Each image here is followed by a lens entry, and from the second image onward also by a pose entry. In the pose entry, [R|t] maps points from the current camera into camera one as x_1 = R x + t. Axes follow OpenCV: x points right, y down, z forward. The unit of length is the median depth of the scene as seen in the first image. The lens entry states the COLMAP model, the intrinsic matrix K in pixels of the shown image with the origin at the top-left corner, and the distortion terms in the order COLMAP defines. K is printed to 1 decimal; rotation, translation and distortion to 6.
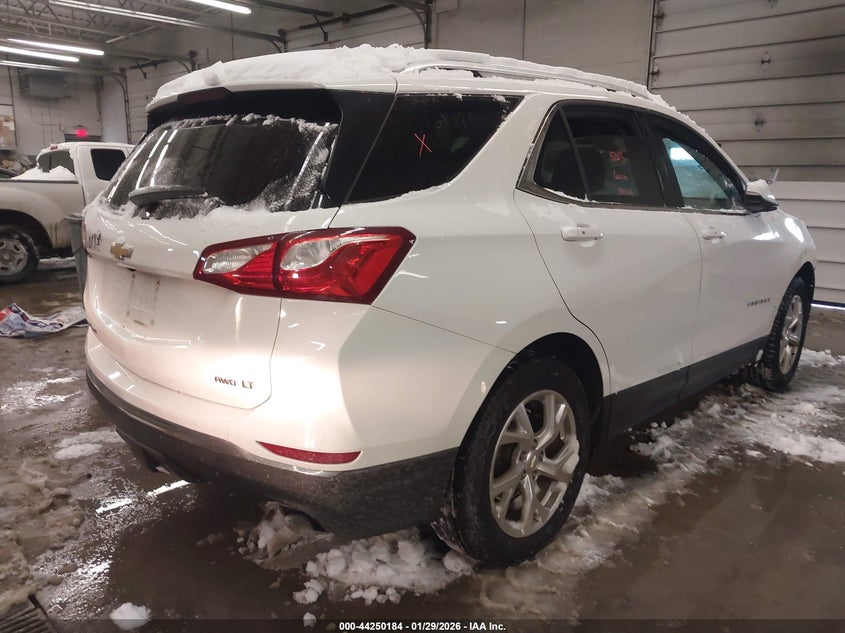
lens RADIAL K [[664.9, 0, 422.5], [0, 664.9, 316.5], [0, 0, 1]] dist [0.007007, -0.006452]
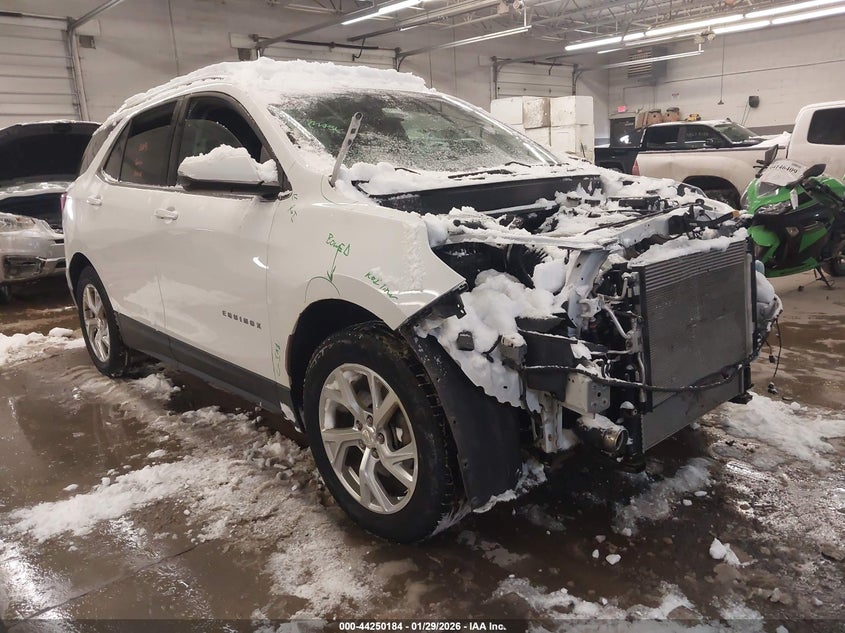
lens RADIAL K [[664.9, 0, 422.5], [0, 664.9, 316.5], [0, 0, 1]] dist [0.007007, -0.006452]
pose [[-0.077691, 0.204843, -0.975707, 1.327587], [-0.148167, 0.965424, 0.214482, -0.227487], [0.985906, 0.161231, -0.044654, 1.371894]]
